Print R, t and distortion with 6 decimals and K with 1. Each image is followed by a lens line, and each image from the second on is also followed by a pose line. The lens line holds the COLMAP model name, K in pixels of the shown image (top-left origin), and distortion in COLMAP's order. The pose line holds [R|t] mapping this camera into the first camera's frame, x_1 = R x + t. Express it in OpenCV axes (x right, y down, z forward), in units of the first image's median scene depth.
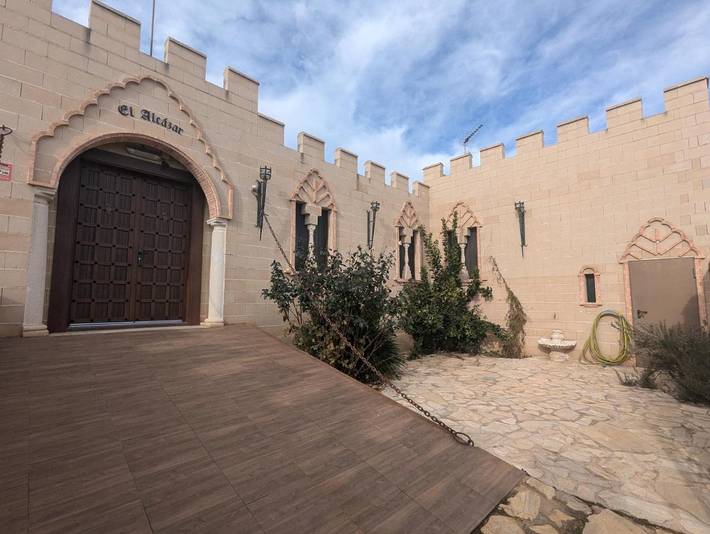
lens RADIAL K [[340.0, 0, 355.0], [0, 340.0, 267.0], [0, 0, 1]] dist [0.000054, 0.000150]
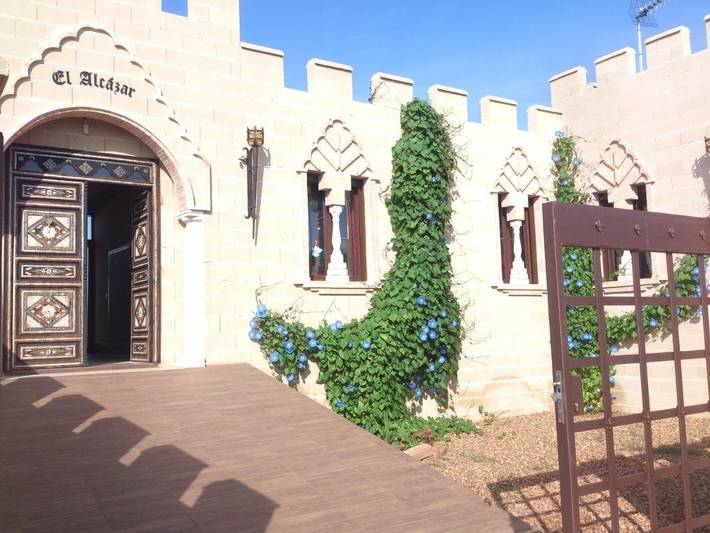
lens RADIAL K [[699.2, 0, 355.0], [0, 699.2, 266.5], [0, 0, 1]] dist [0.210649, -0.445581]
pose [[0.979067, -0.041516, -0.199258, 0.185587], [0.044329, 0.998970, 0.009674, -0.025104], [0.198651, -0.018304, 0.979899, -0.309326]]
